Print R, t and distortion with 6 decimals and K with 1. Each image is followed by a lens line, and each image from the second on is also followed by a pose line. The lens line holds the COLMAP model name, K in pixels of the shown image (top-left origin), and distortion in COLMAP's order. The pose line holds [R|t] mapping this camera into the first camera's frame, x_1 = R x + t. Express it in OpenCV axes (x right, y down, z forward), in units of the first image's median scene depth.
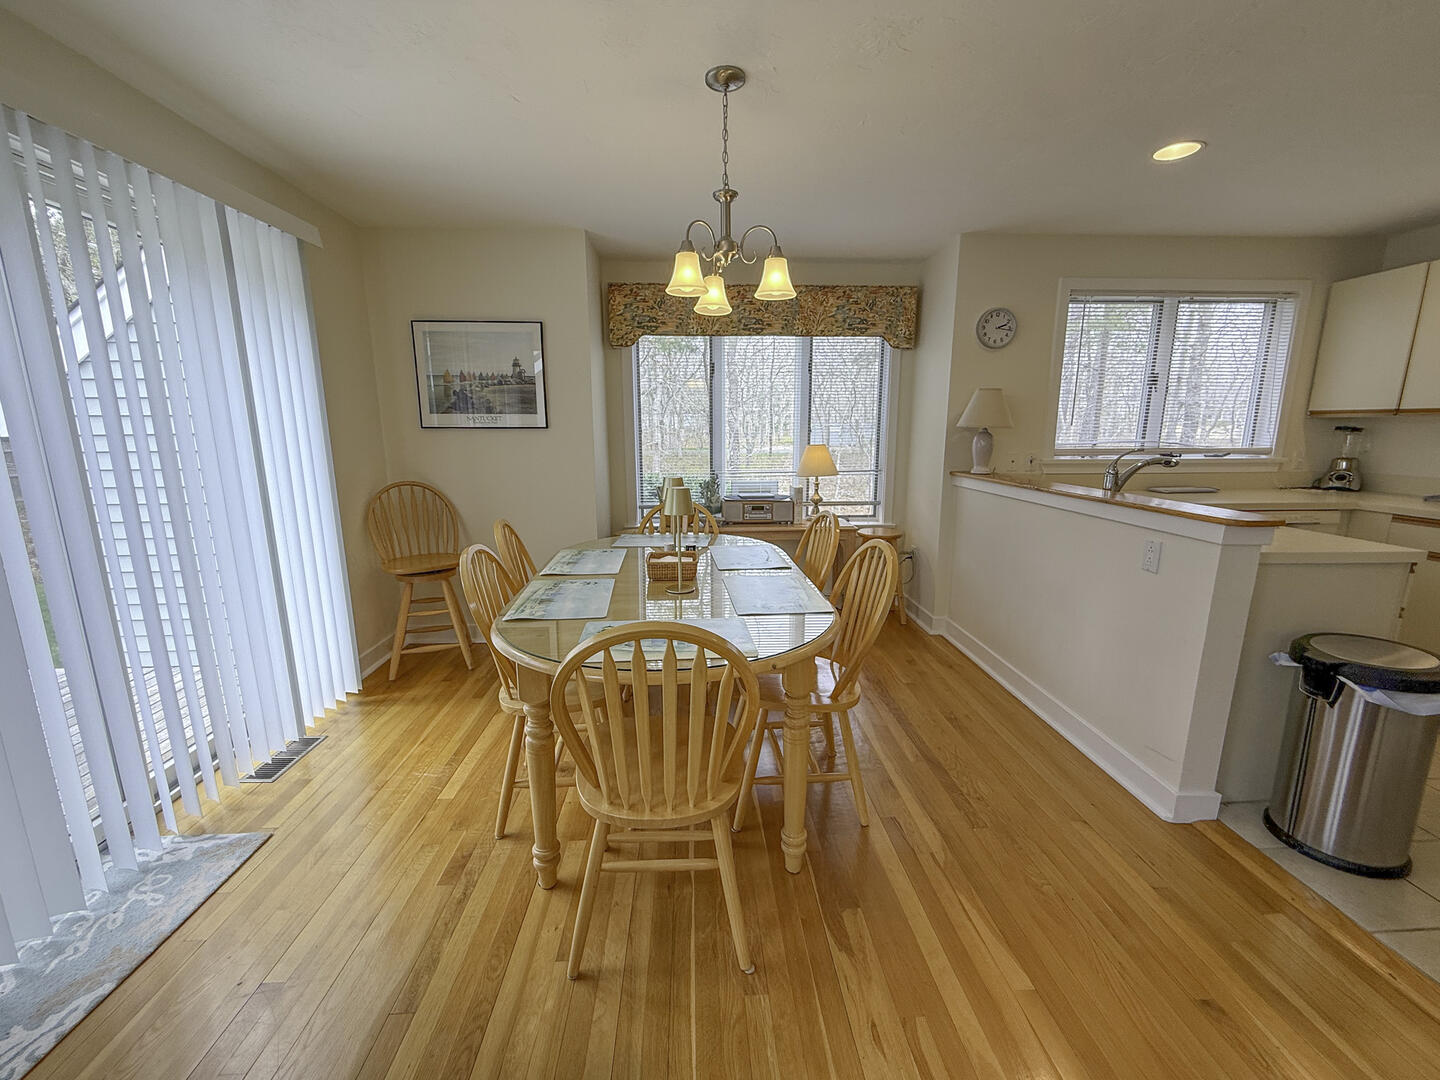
lens RADIAL K [[589.0, 0, 720.1], [0, 589.0, 538.9], [0, 0, 1]] dist [0.000473, -0.000076]
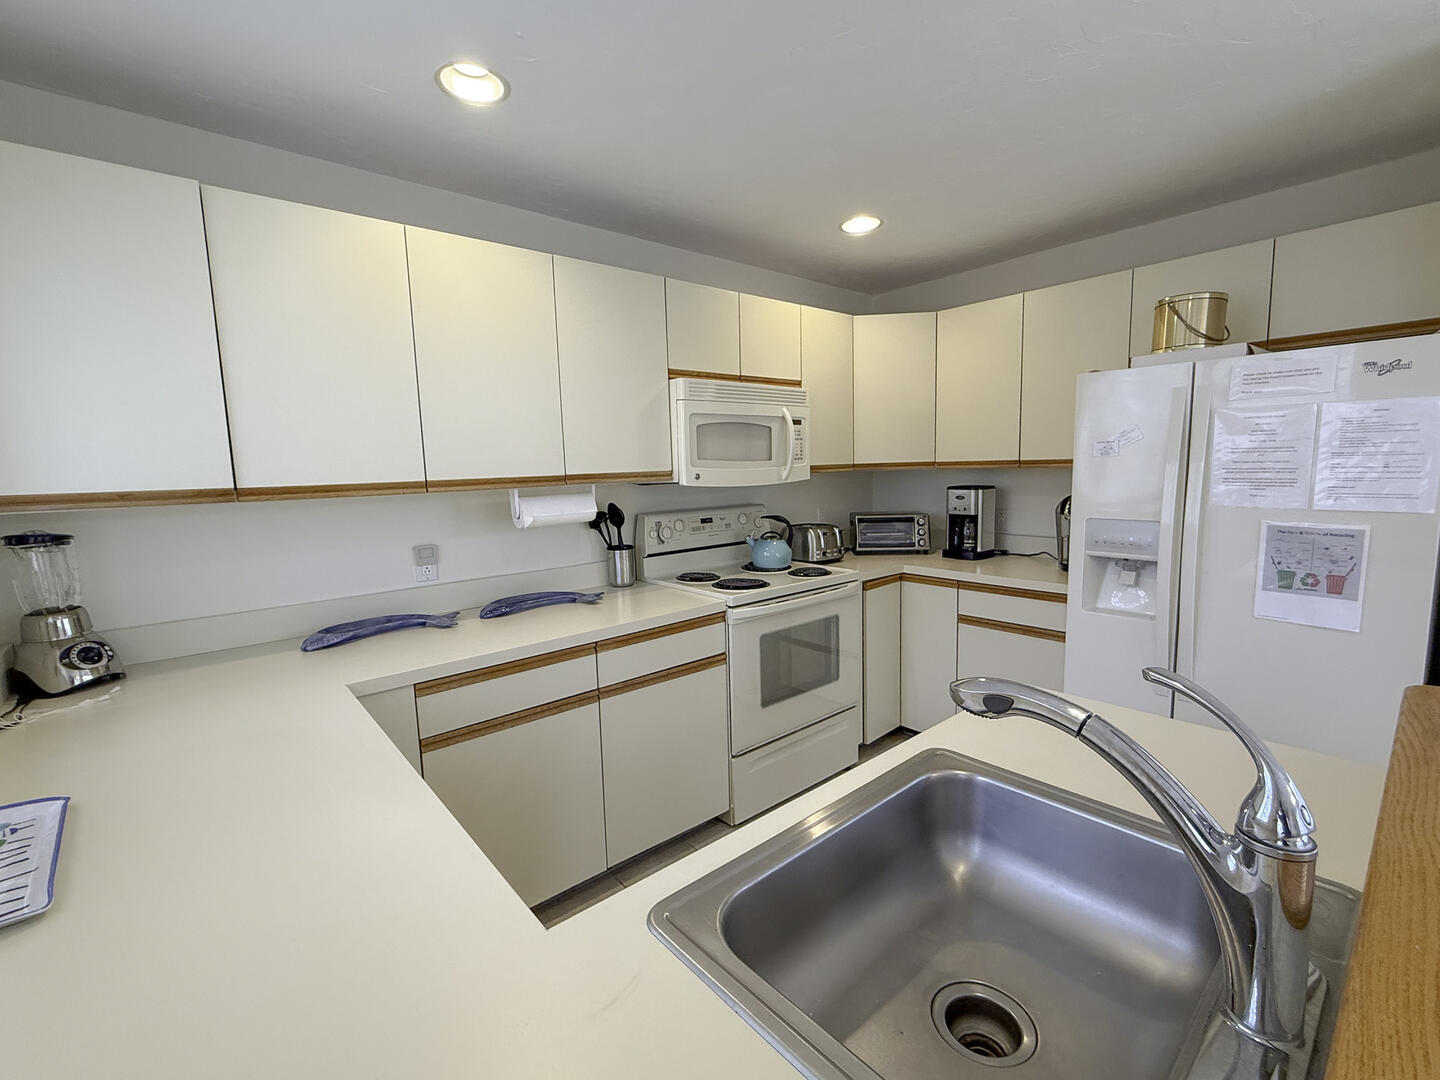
lens RADIAL K [[637.7, 0, 720.3], [0, 637.7, 543.3], [0, 0, 1]] dist [-0.002360, -0.000290]
pose [[-0.615164, -0.080673, 0.784260, 0.455153], [0.177714, 0.954961, 0.237628, -0.207622], [-0.768108, 0.285554, -0.573121, 0.906958]]
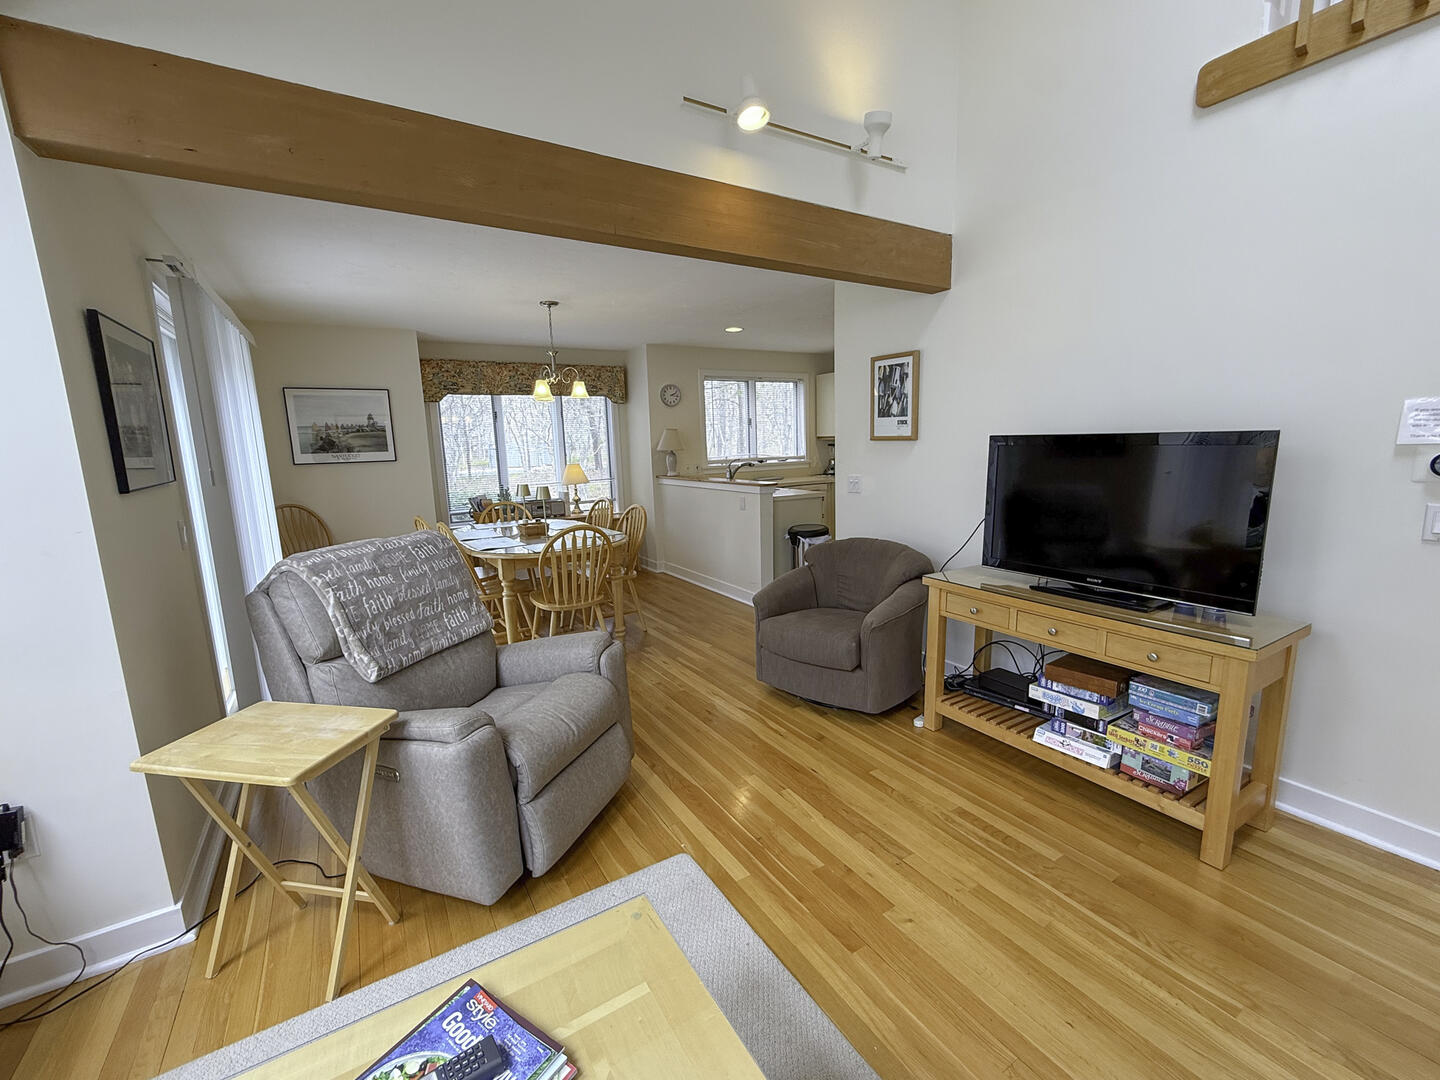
lens RADIAL K [[589.0, 0, 721.8], [0, 589.0, 539.9], [0, 0, 1]] dist [0.000473, -0.000076]
pose [[0.873462, -0.105660, 0.475289, -0.290281], [0.120092, 0.992763, 0.000000, 0.097890], [-0.471850, 0.057078, 0.879829, -0.620360]]
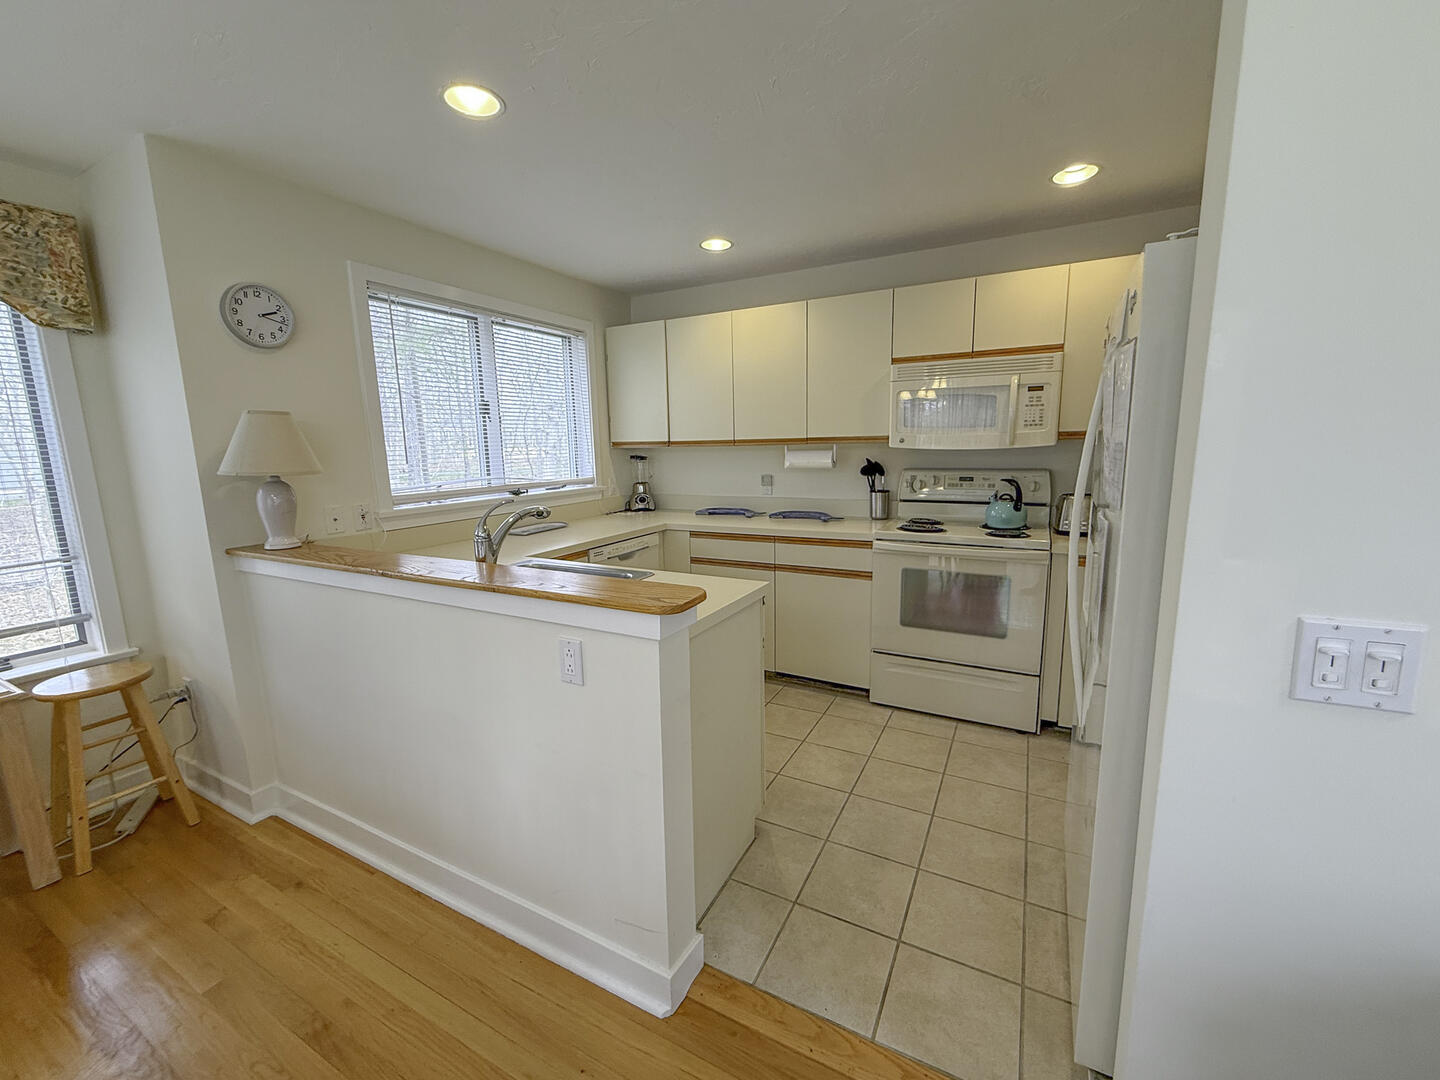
lens RADIAL K [[589.0, 0, 714.8], [0, 589.0, 543.7], [0, 0, 1]] dist [0.000473, -0.000076]
pose [[0.519990, -0.152832, 0.840388, 0.154057], [0.180118, 0.981359, 0.067021, -0.072842], [-0.834966, 0.116519, 0.537825, 0.279979]]
